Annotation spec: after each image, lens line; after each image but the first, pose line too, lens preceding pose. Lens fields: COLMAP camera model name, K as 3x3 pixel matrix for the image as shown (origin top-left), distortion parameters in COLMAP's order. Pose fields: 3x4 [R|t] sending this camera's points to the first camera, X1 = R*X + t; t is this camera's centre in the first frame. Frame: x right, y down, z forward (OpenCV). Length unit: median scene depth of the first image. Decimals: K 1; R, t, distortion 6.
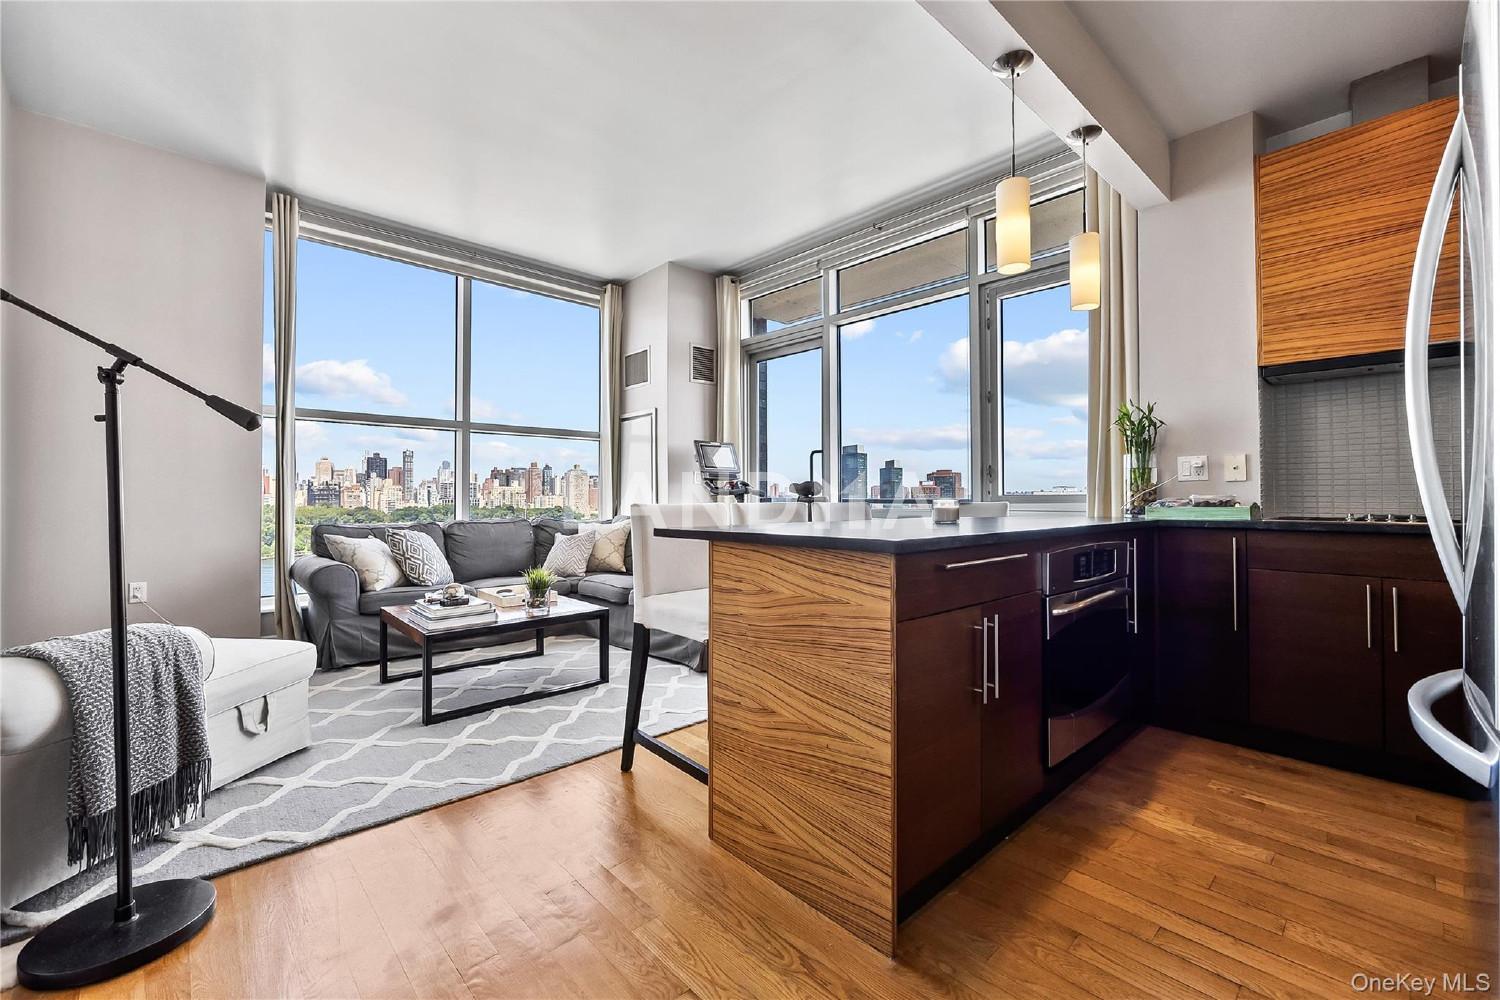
lens RADIAL K [[608.2, 0, 746.0], [0, 608.2, 493.5], [0, 0, 1]] dist [-0.002413, 0.000250]
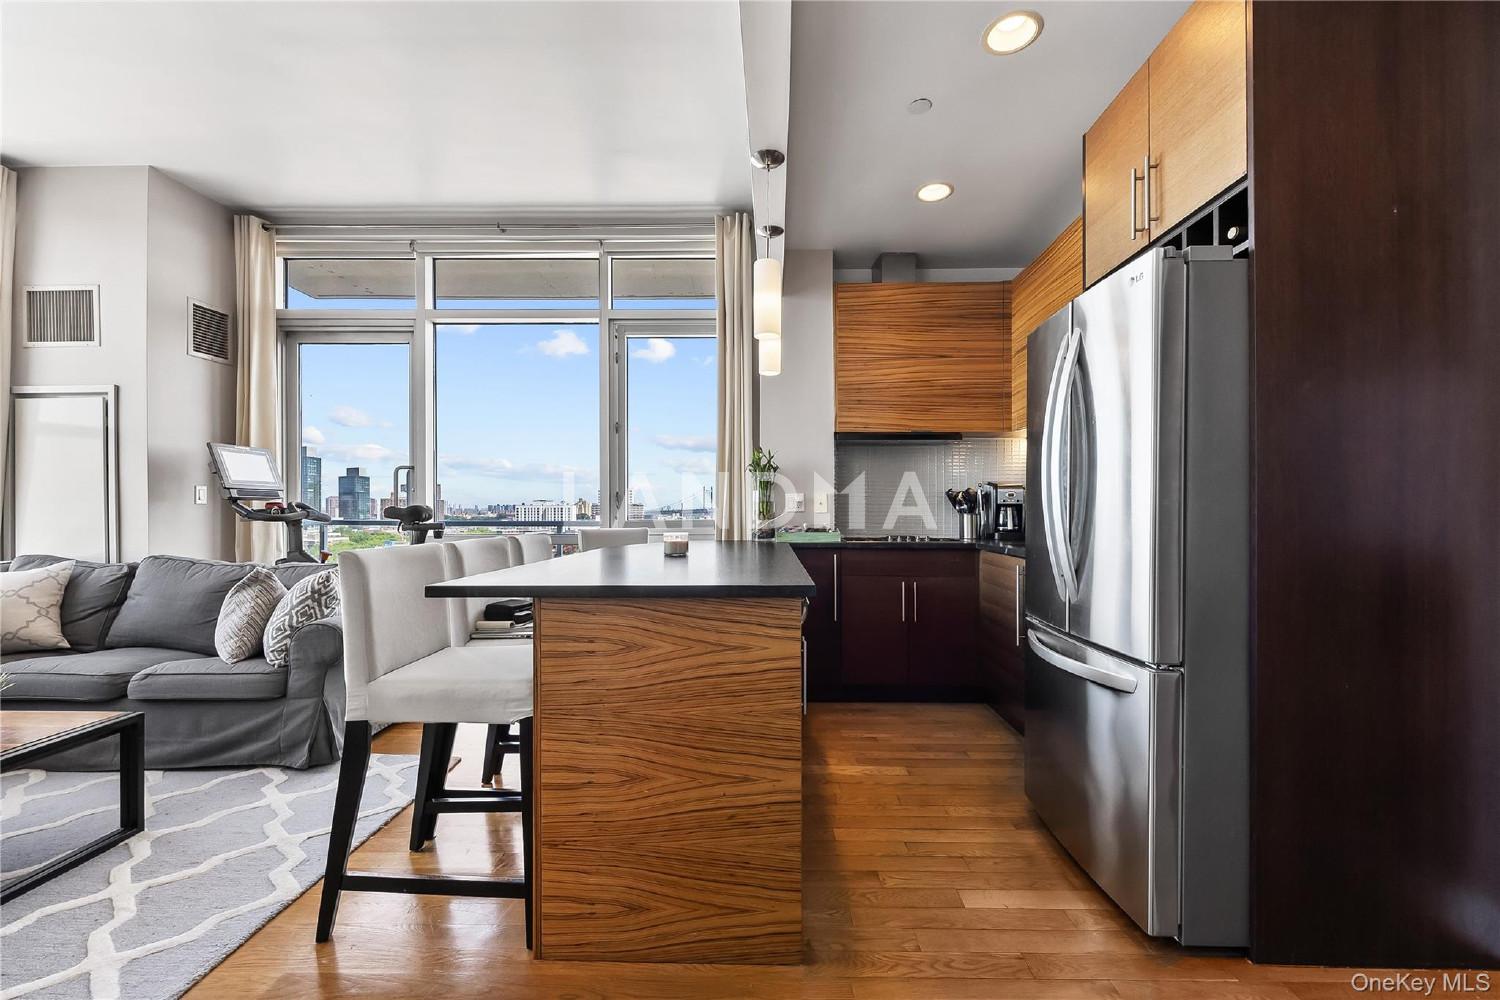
lens RADIAL K [[608.2, 0, 740.9], [0, 608.2, 512.8], [0, 0, 1]] dist [-0.002413, 0.000250]
pose [[0.695034, -0.003077, 0.718970, -0.233026], [-0.004728, 0.999950, 0.008851, -0.023058], [-0.718961, -0.009551, 0.694985, 0.119965]]
